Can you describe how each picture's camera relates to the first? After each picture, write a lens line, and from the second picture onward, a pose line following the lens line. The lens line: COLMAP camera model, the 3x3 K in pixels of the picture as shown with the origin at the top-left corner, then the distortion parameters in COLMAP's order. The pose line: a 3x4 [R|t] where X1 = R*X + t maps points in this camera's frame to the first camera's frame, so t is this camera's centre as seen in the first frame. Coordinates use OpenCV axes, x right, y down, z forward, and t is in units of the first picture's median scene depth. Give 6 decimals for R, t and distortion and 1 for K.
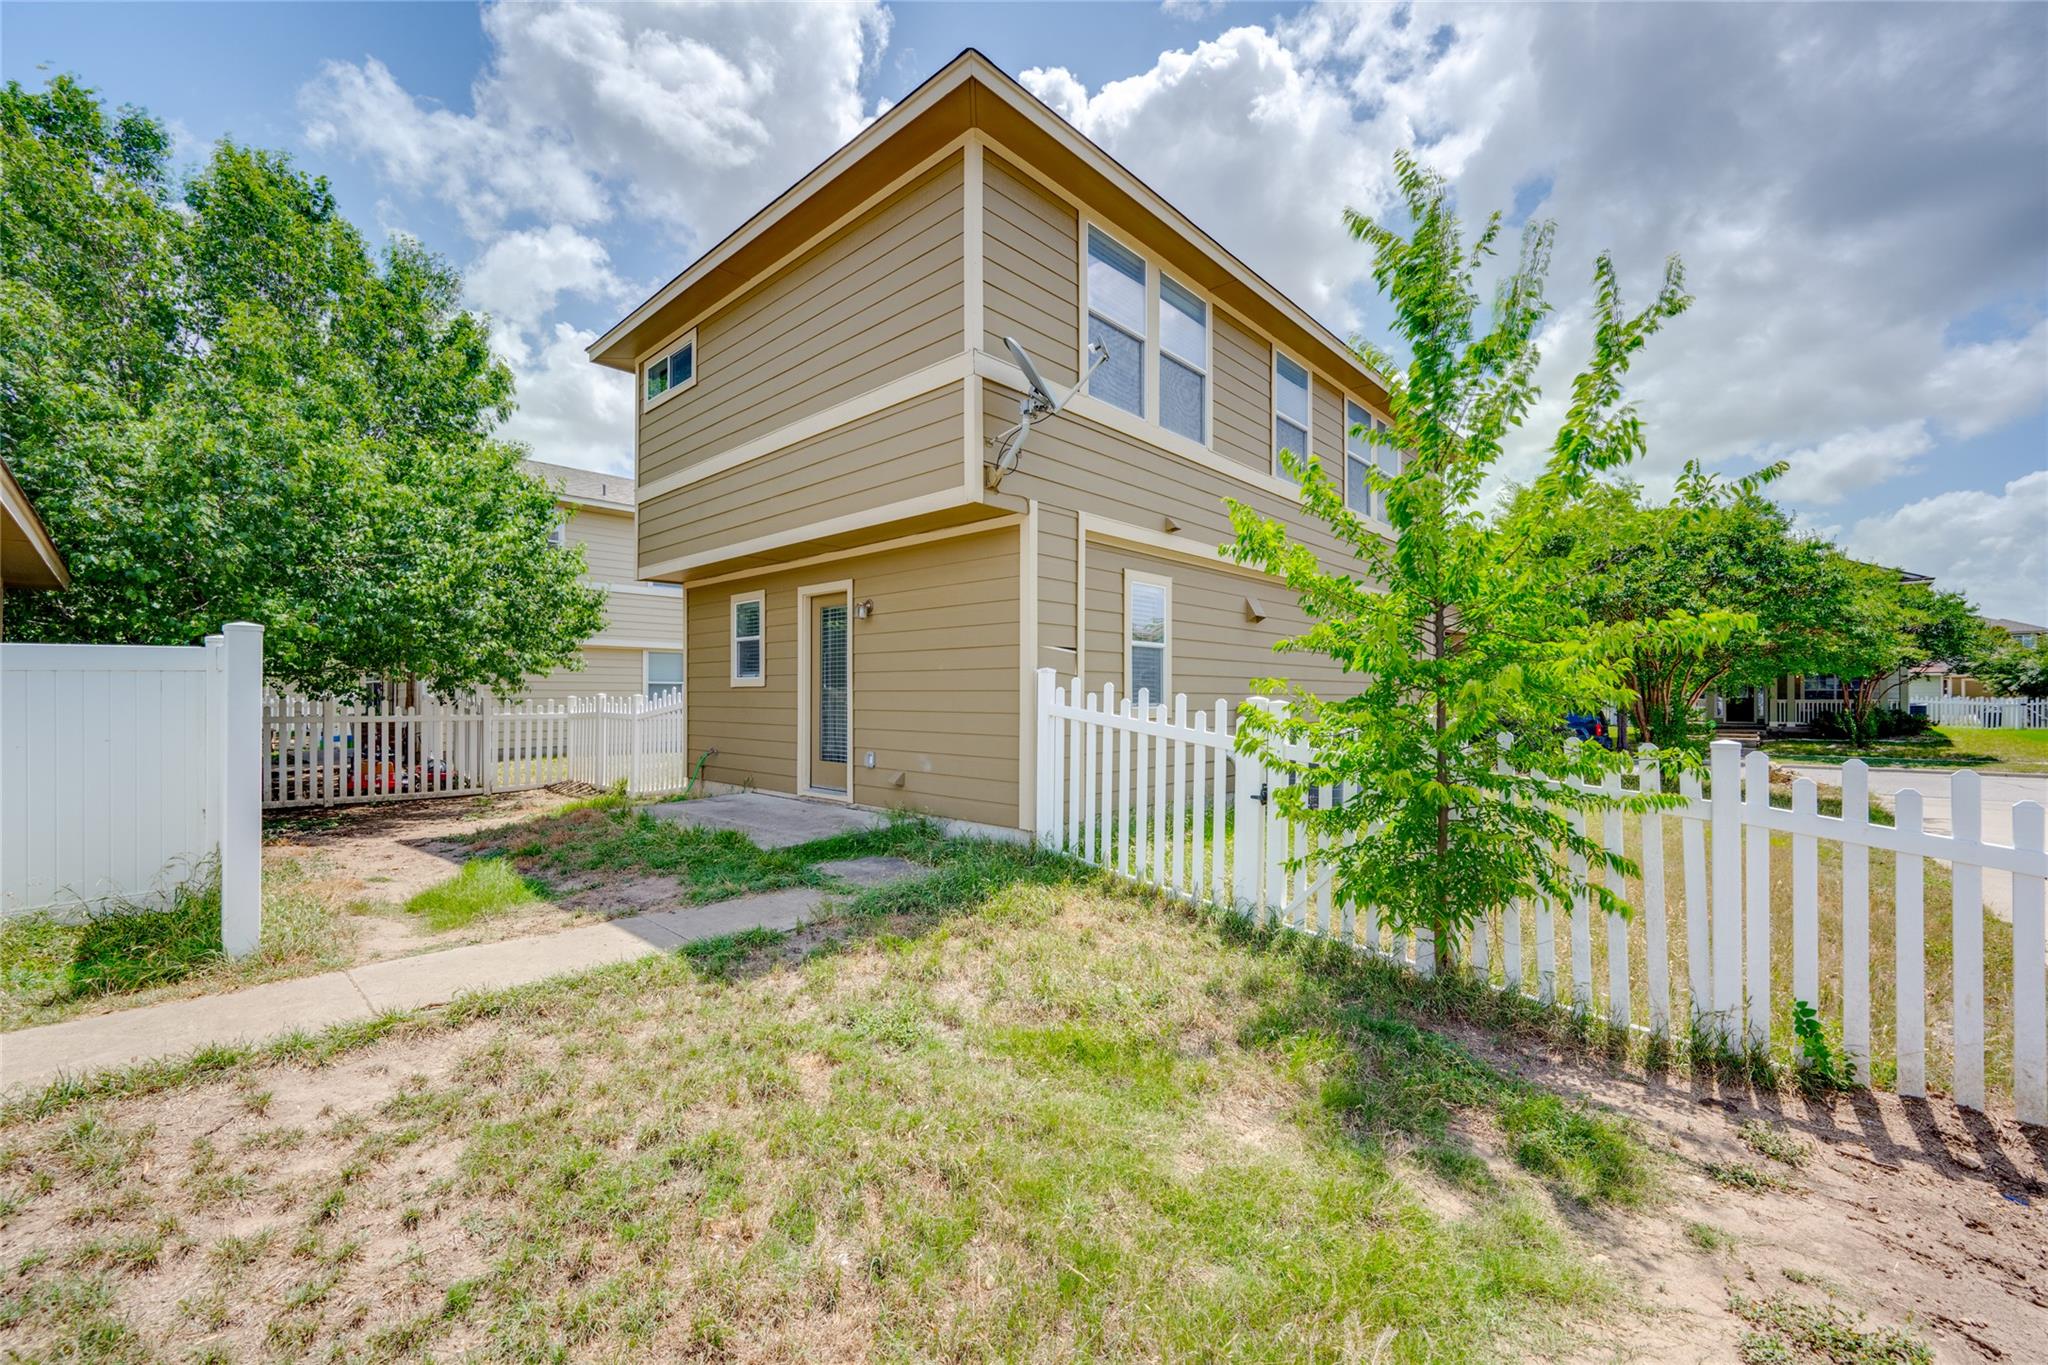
lens RADIAL K [[802.6, 0, 1024.0], [0, 802.6, 682.5], [0, 0, 1]] dist [-0.000258, -0.000081]
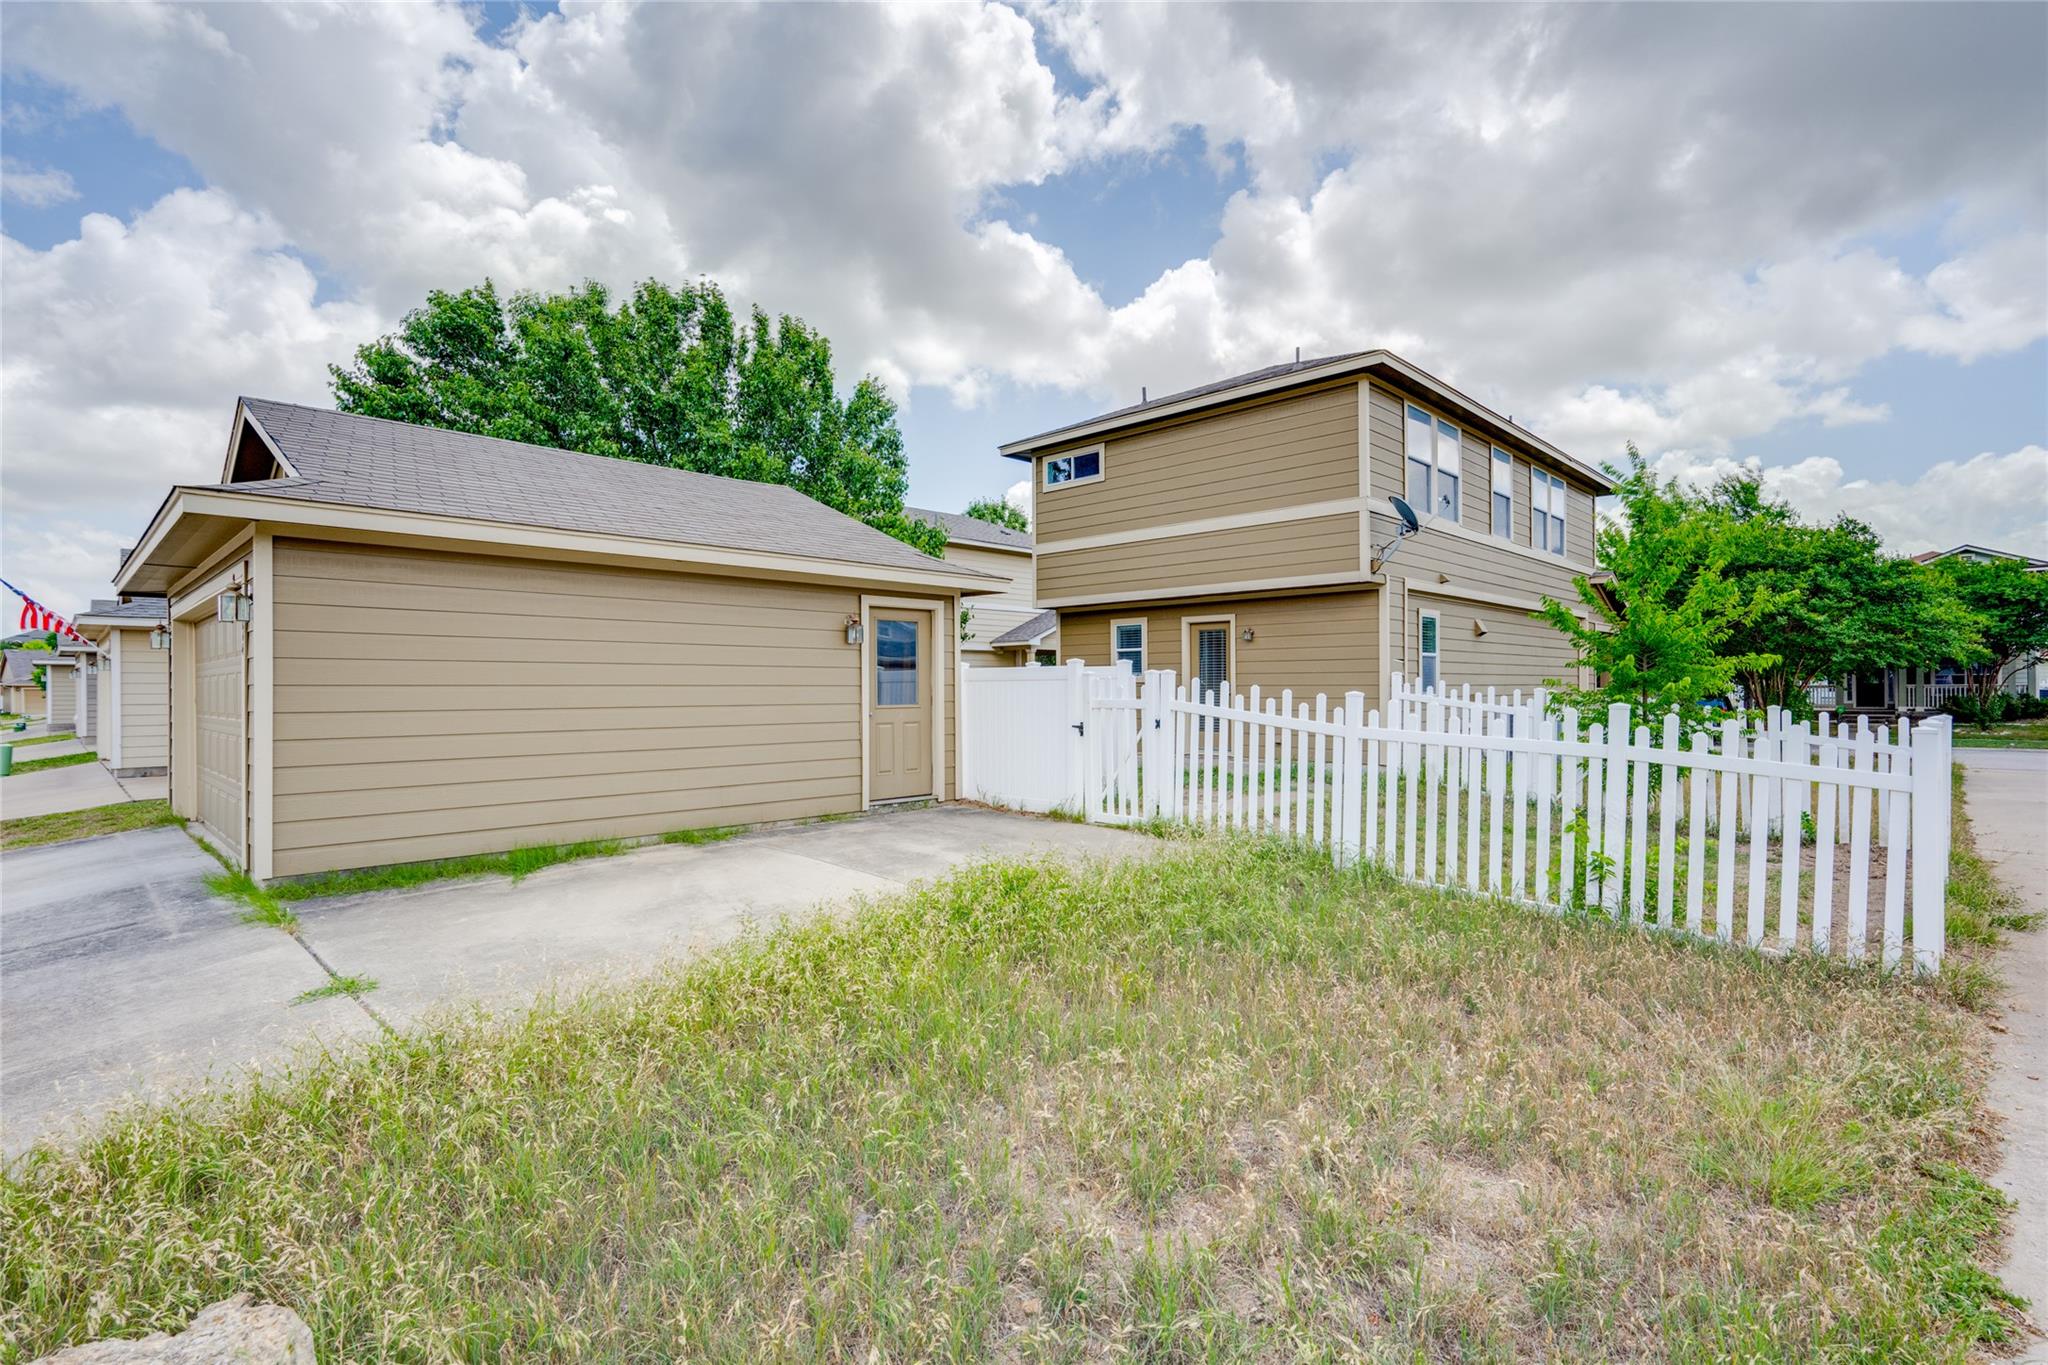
lens RADIAL K [[920.8, 0, 1016.2], [0, 920.8, 696.9], [0, 0, 1]] dist [-0.000438, -0.000034]
pose [[0.999498, -0.006419, -0.031021, -0.566921], [0.007332, 0.999541, 0.029398, -0.021984], [0.030818, -0.029610, 0.999086, -0.791325]]
